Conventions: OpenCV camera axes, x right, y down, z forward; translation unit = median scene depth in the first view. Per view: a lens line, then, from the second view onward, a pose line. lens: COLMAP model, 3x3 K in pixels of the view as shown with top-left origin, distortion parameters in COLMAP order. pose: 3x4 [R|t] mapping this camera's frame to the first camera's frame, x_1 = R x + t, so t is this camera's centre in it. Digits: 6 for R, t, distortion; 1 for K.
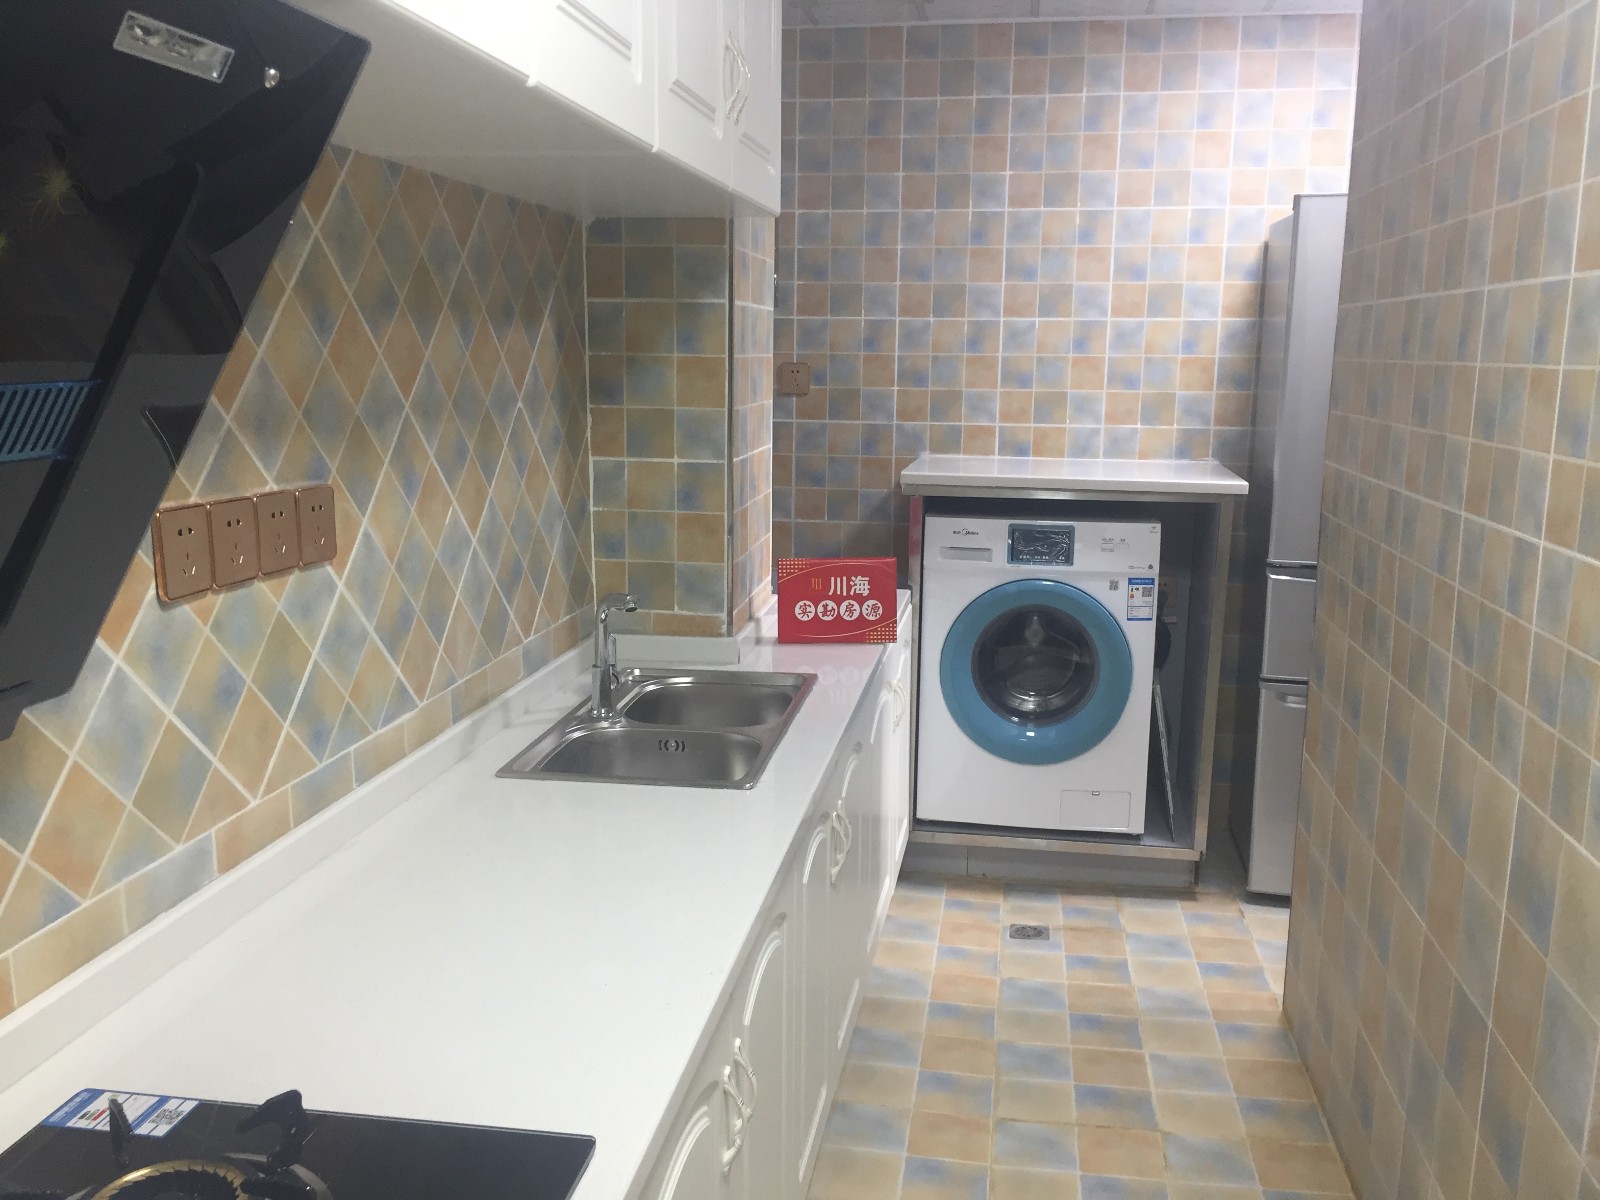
lens RADIAL K [[1360.5, 0, 799.8], [0, 1360.5, 600.0], [0, 0, 1]] dist [0.017287, 0.006504]
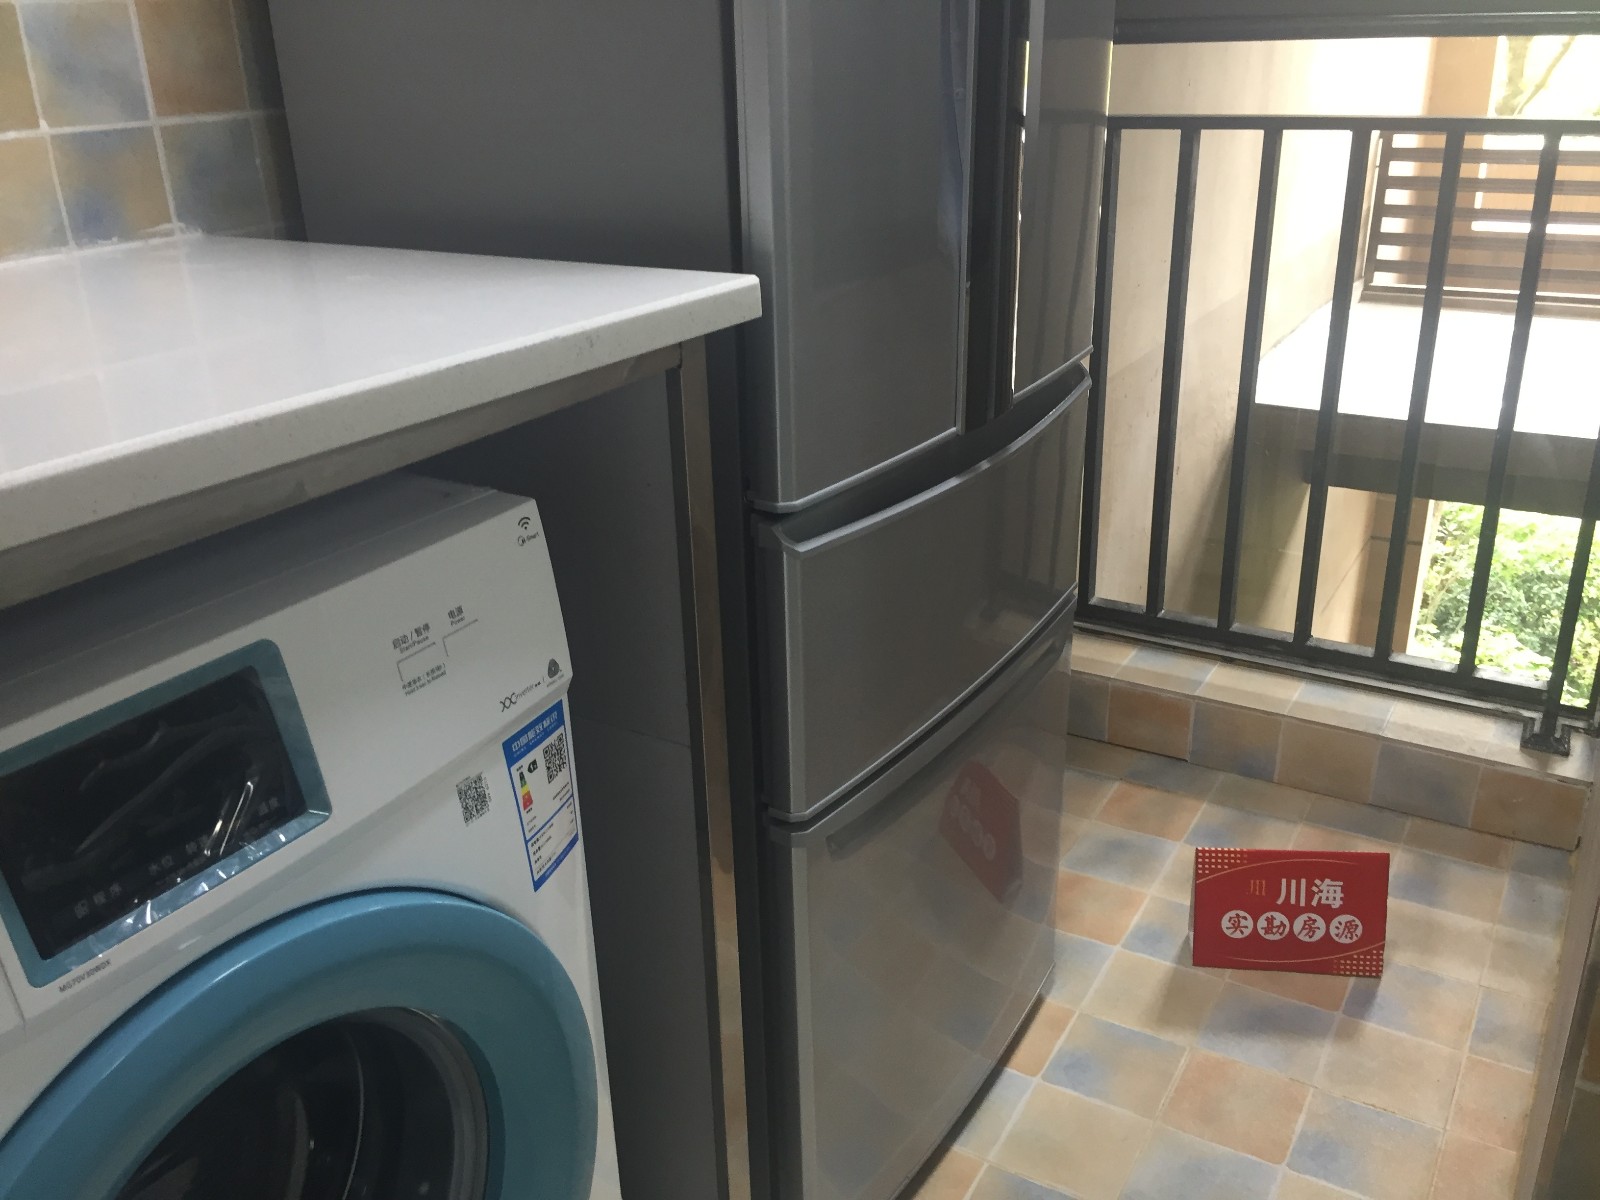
lens RADIAL K [[1360.5, 0, 801.2], [0, 1360.5, 596.5], [0, 0, 1]] dist [0.017287, 0.006504]
pose [[0.359303, -0.373096, 0.855395, 0.058330], [0.202812, 0.925916, 0.318665, -0.109141], [-0.910916, 0.058987, 0.408353, 0.846663]]
